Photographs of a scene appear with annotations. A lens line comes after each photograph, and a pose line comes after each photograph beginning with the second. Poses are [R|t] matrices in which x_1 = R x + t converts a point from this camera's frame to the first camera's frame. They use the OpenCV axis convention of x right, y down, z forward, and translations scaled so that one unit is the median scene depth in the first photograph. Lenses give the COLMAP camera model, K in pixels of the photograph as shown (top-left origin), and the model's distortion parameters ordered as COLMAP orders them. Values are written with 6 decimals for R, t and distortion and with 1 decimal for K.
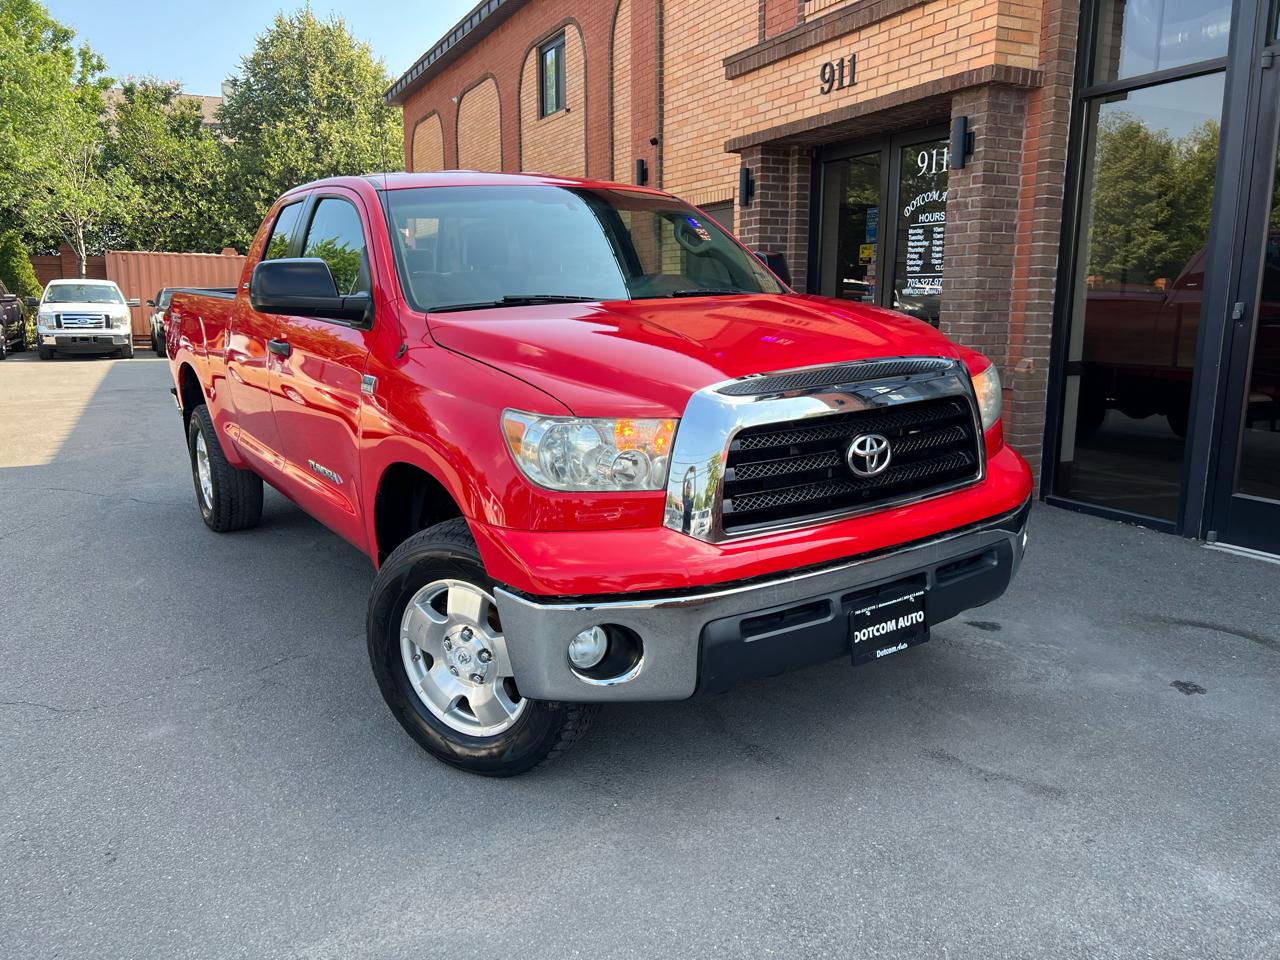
lens RADIAL K [[961.5, 0, 639.3], [0, 961.5, 483.3], [0, 0, 1]] dist [0.022252, -0.005644]
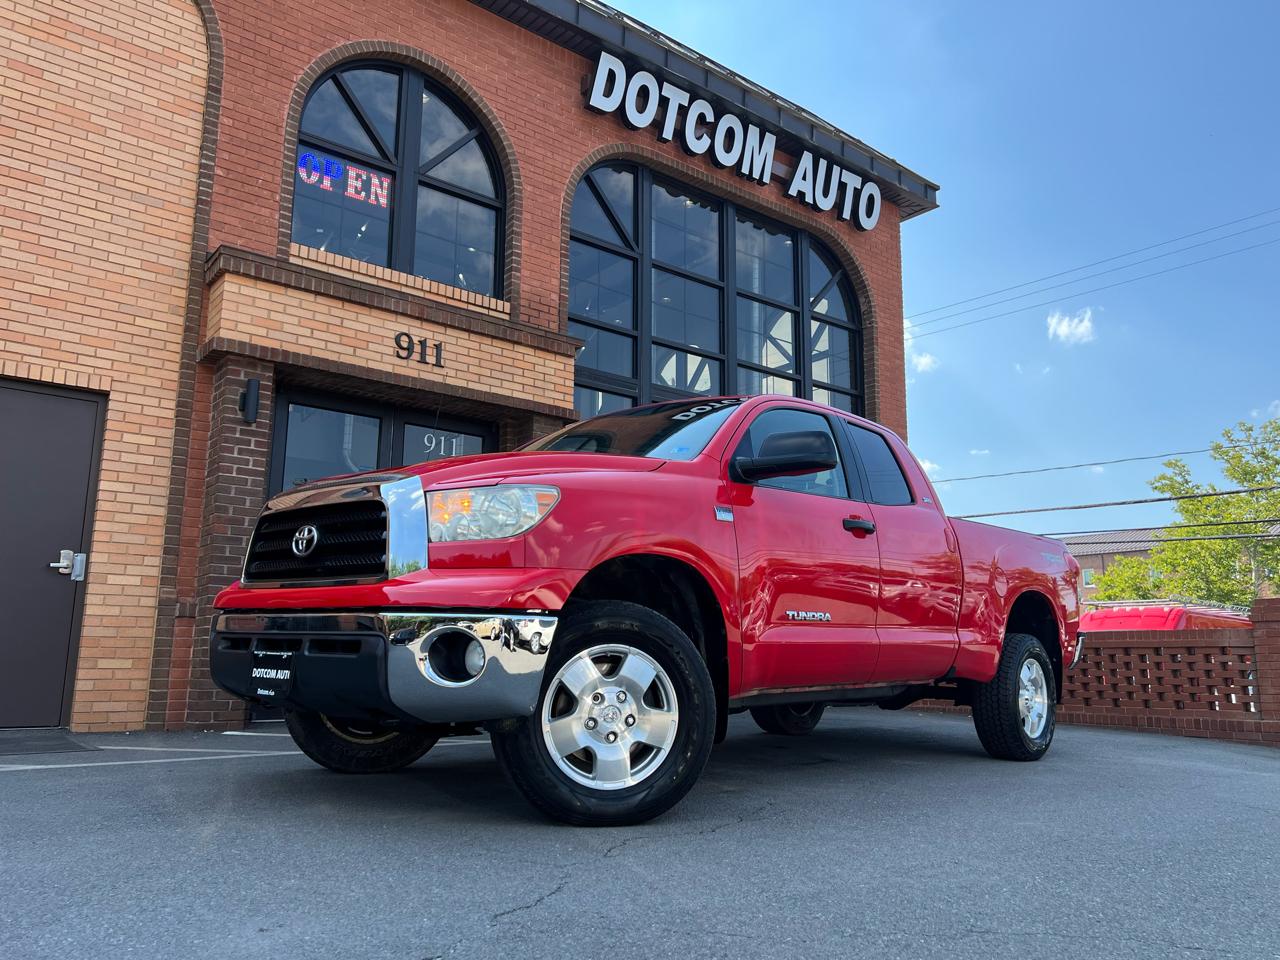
lens RADIAL K [[967.0, 0, 646.0], [0, 967.0, 482.4], [0, 0, 1]] dist [0.054479, -0.067084]
pose [[-0.211709, 0.179742, 0.960662, -0.876922], [0.172059, 0.974445, -0.144403, -0.068807], [-0.962068, 0.134720, -0.237225, 1.020345]]
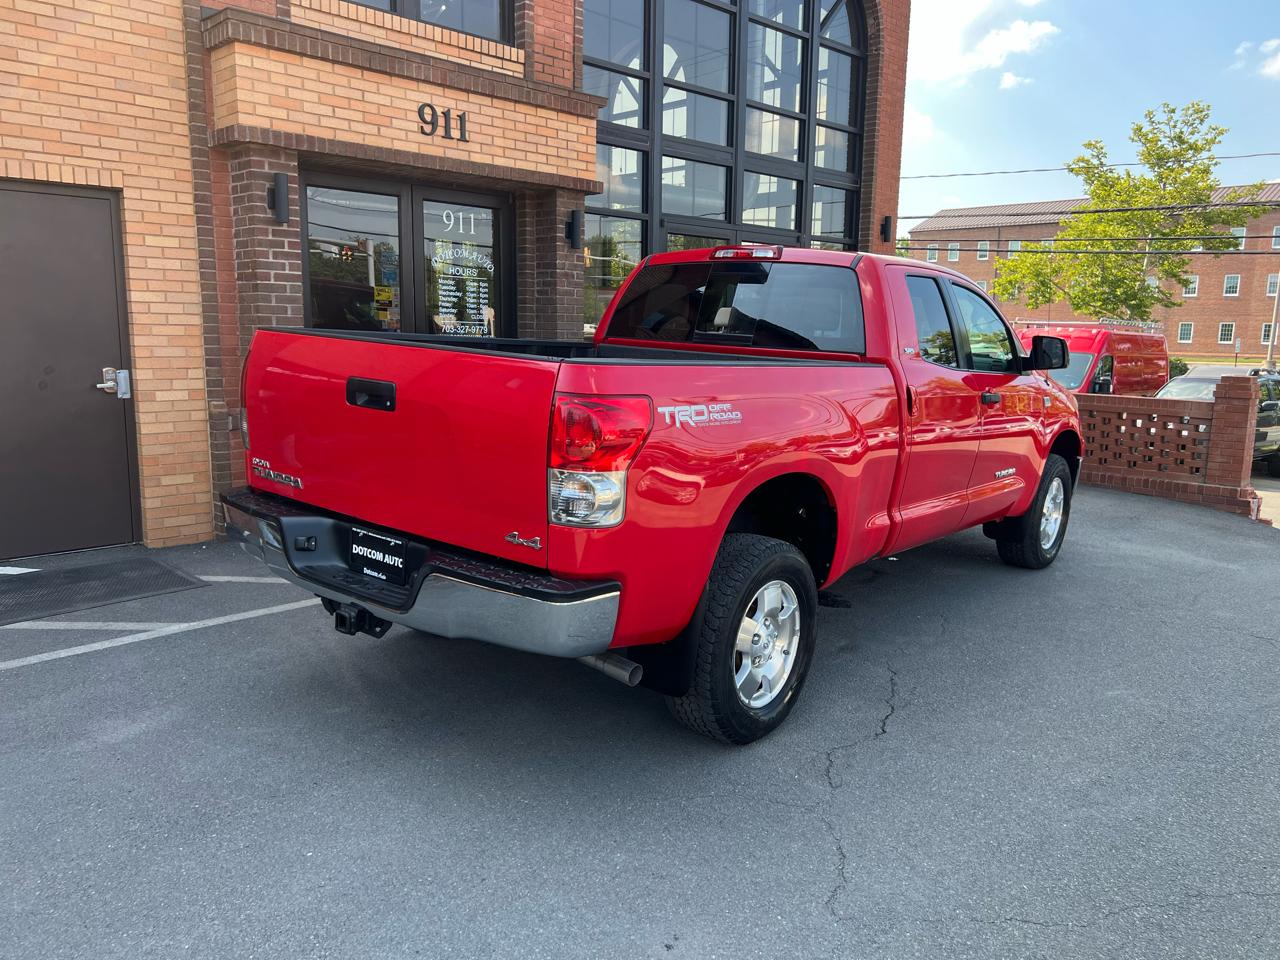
lens RADIAL K [[969.8, 0, 641.8], [0, 969.8, 481.9], [0, 0, 1]] dist [0.041162, -0.044775]
pose [[-0.316424, -0.157903, 0.935384, -0.850319], [0.158424, 0.963405, 0.216225, -0.247291], [-0.935296, 0.216606, -0.279829, 1.155072]]
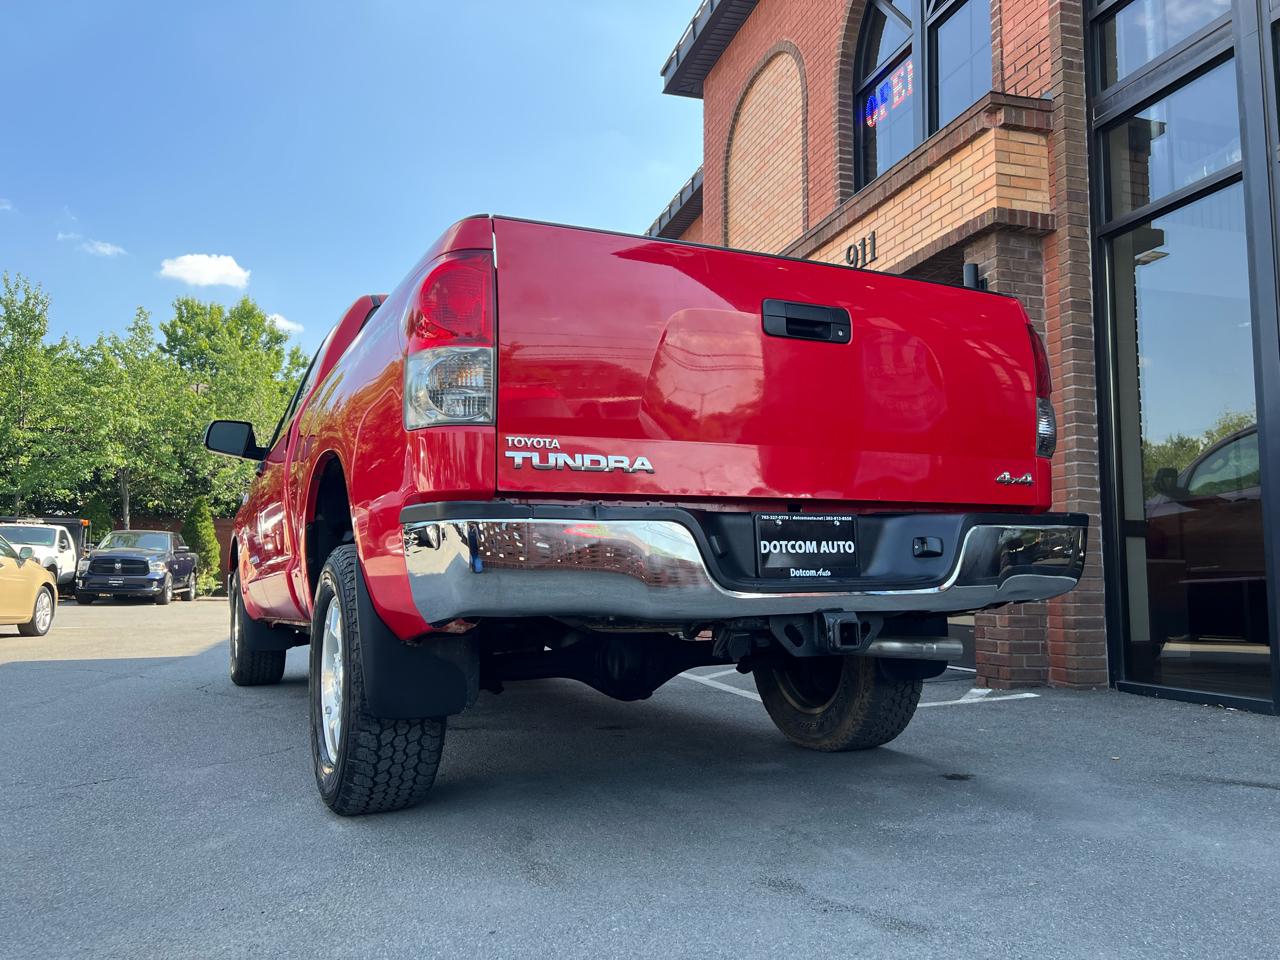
lens RADIAL K [[956.3, 0, 638.3], [0, 956.3, 481.8], [0, 0, 1]] dist [0.040851, -0.035923]
pose [[0.986106, -0.009722, -0.165835, 0.139743], [-0.038310, 0.958068, -0.283969, 0.087142], [0.161642, 0.286376, 0.944384, 0.100348]]
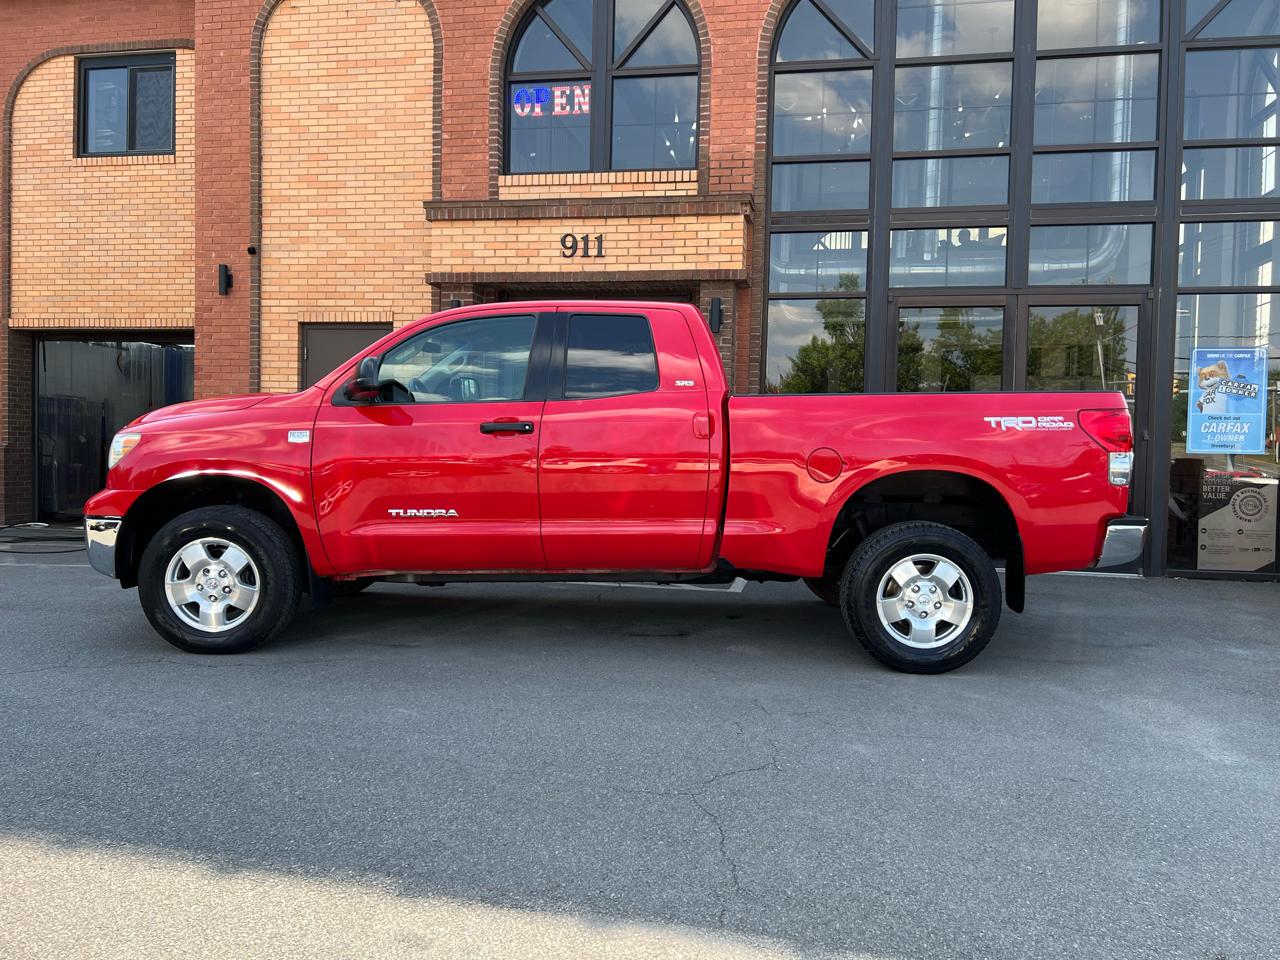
lens RADIAL K [[969.8, 0, 641.8], [0, 969.8, 481.9], [0, 0, 1]] dist [0.041162, -0.044775]
pose [[0.602216, -0.016389, 0.798165, -0.769849], [0.126799, 0.989061, -0.075361, -0.005607], [-0.788199, 0.146590, 0.597707, 0.210280]]
